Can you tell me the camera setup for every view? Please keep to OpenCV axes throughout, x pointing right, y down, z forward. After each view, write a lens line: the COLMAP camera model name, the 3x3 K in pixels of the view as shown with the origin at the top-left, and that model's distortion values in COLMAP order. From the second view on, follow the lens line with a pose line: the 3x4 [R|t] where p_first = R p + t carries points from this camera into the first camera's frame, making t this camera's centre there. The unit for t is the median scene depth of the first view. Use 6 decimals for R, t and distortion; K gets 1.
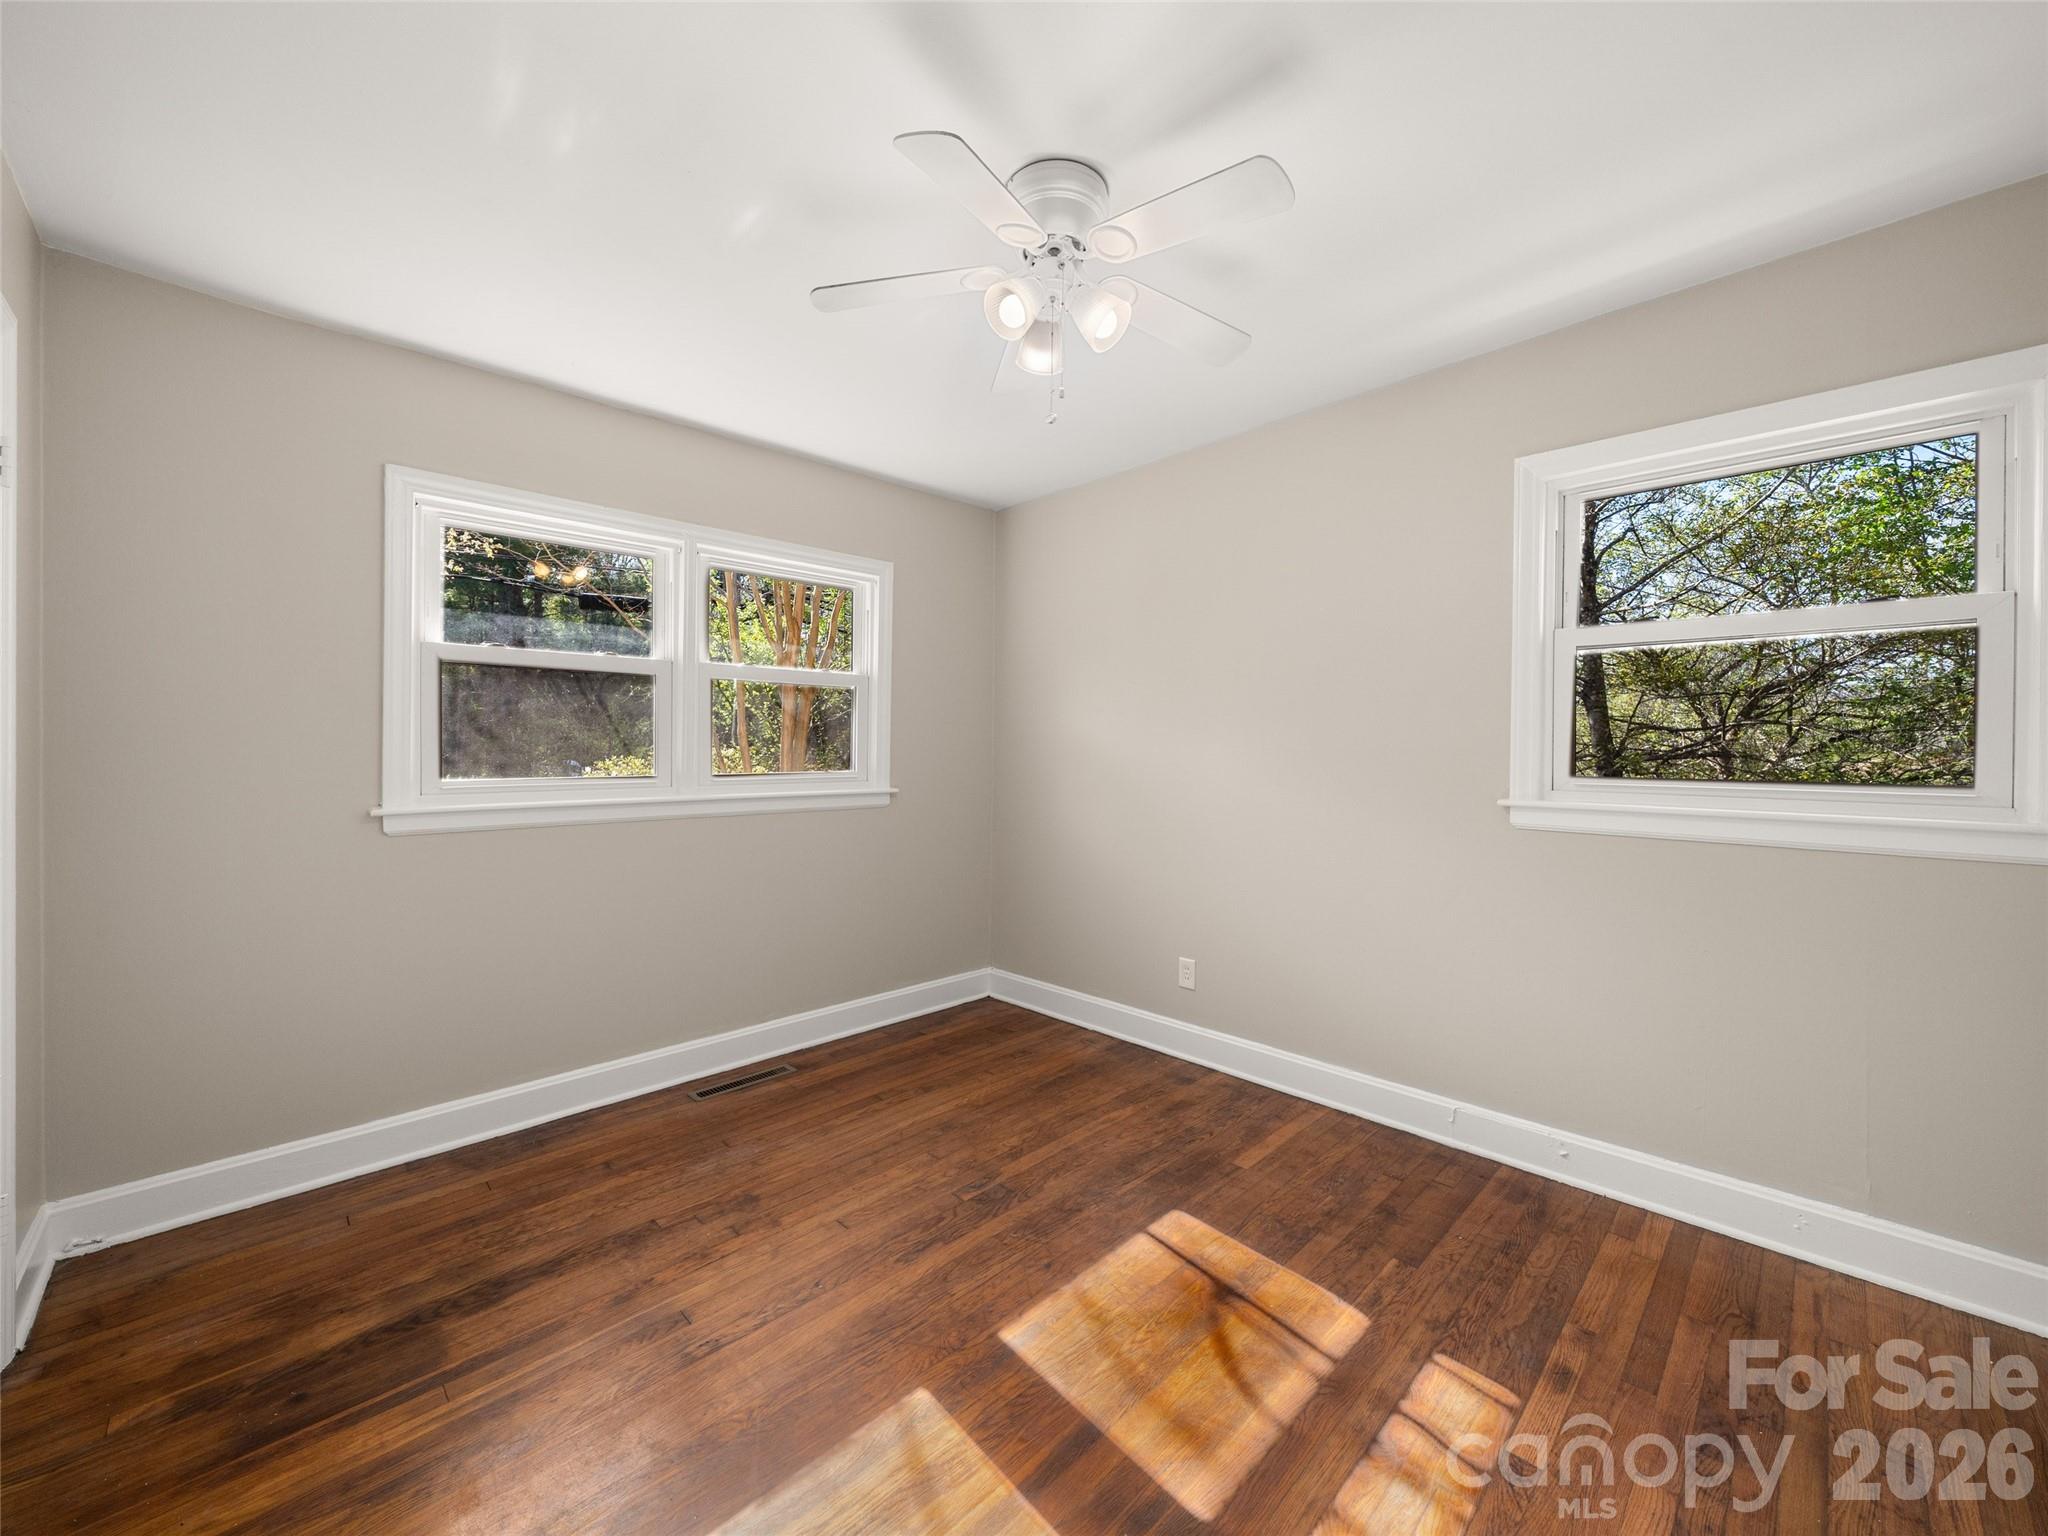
lens RADIAL K [[792.7, 0, 1020.3], [0, 792.7, 757.2], [0, 0, 1]] dist [-0.002462, -0.000280]
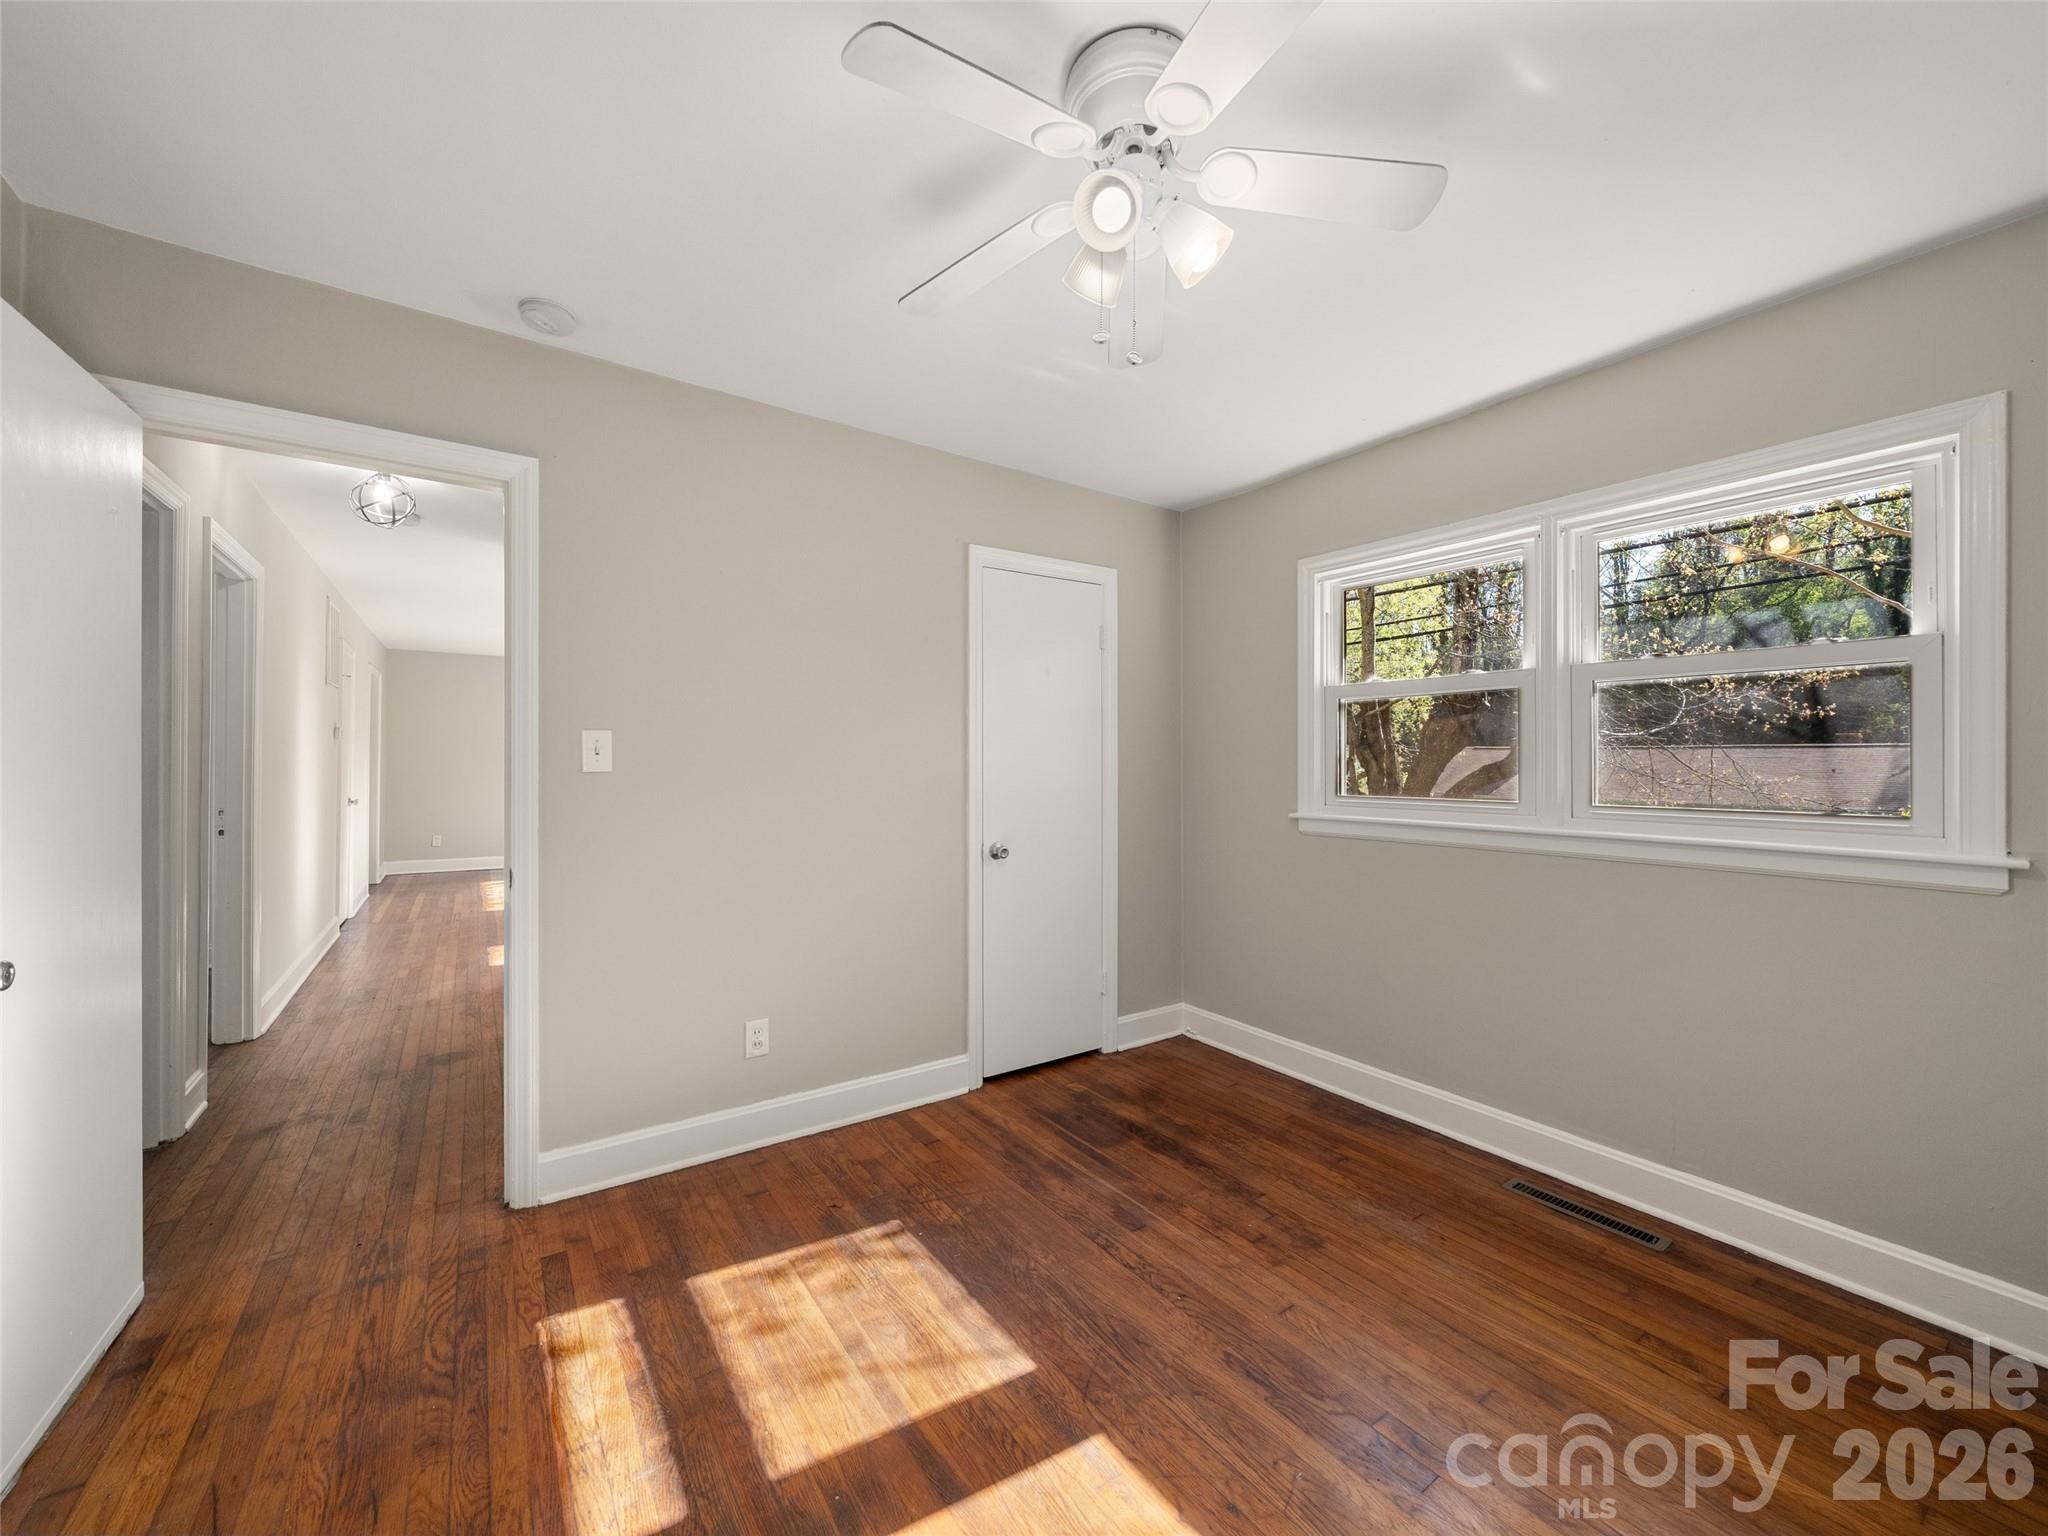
lens RADIAL K [[792.7, 0, 1020.3], [0, 792.7, 757.2], [0, 0, 1]] dist [-0.002462, -0.000280]
pose [[-0.159180, -0.010419, -0.987195, 0.657121], [-0.017552, 0.999816, -0.007722, -0.012338], [0.987093, 0.016099, -0.159334, 0.787423]]
